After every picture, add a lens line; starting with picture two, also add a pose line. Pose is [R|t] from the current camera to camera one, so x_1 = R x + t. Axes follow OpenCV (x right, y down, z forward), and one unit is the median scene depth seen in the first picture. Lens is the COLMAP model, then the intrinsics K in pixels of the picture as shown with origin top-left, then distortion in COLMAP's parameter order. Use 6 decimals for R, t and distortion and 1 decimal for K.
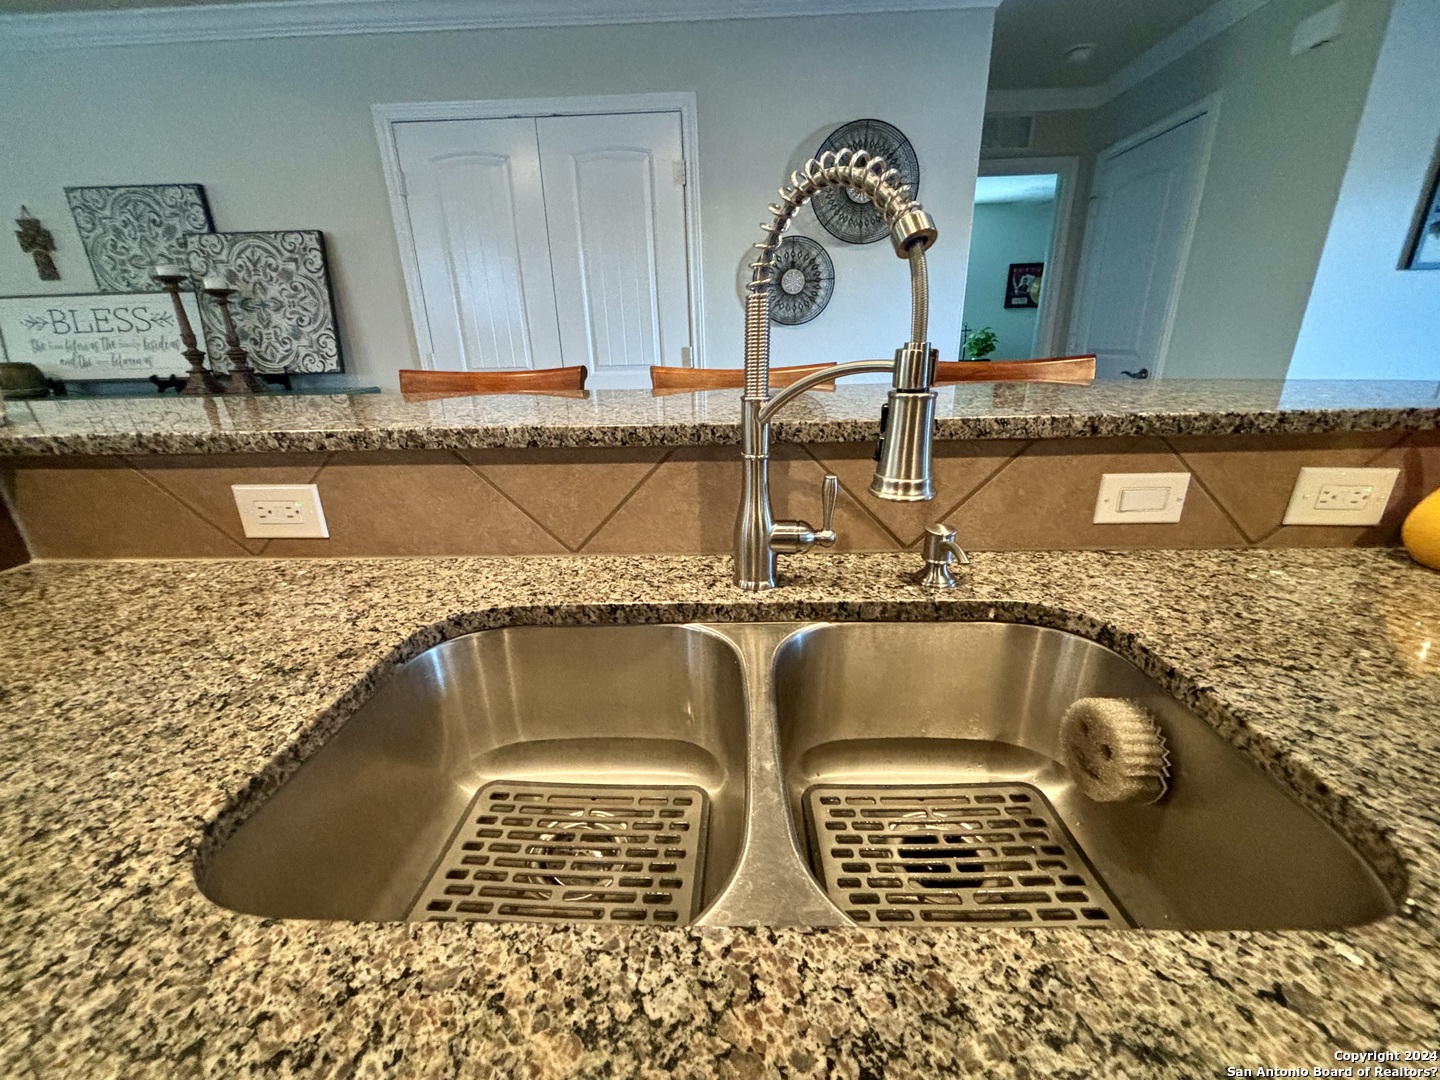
lens RADIAL K [[582.6, 0, 718.9], [0, 582.6, 534.4], [0, 0, 1]] dist [0.001797, 0.000451]
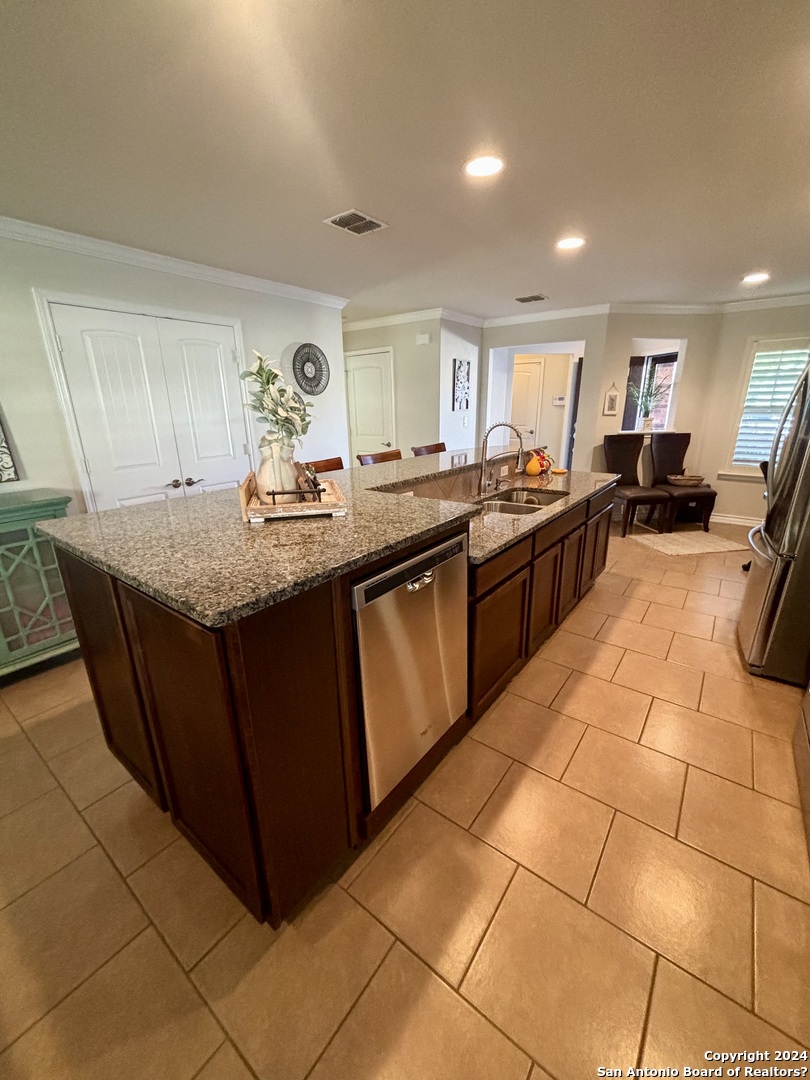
lens RADIAL K [[437.0, 0, 407.6], [0, 437.0, 537.9], [0, 0, 1]] dist [0.001797, 0.000451]
pose [[0.574128, -0.228398, 0.786265, -0.972644], [0.272271, 0.958911, 0.079738, -0.006253], [-0.772170, 0.168297, 0.612723, -0.211819]]
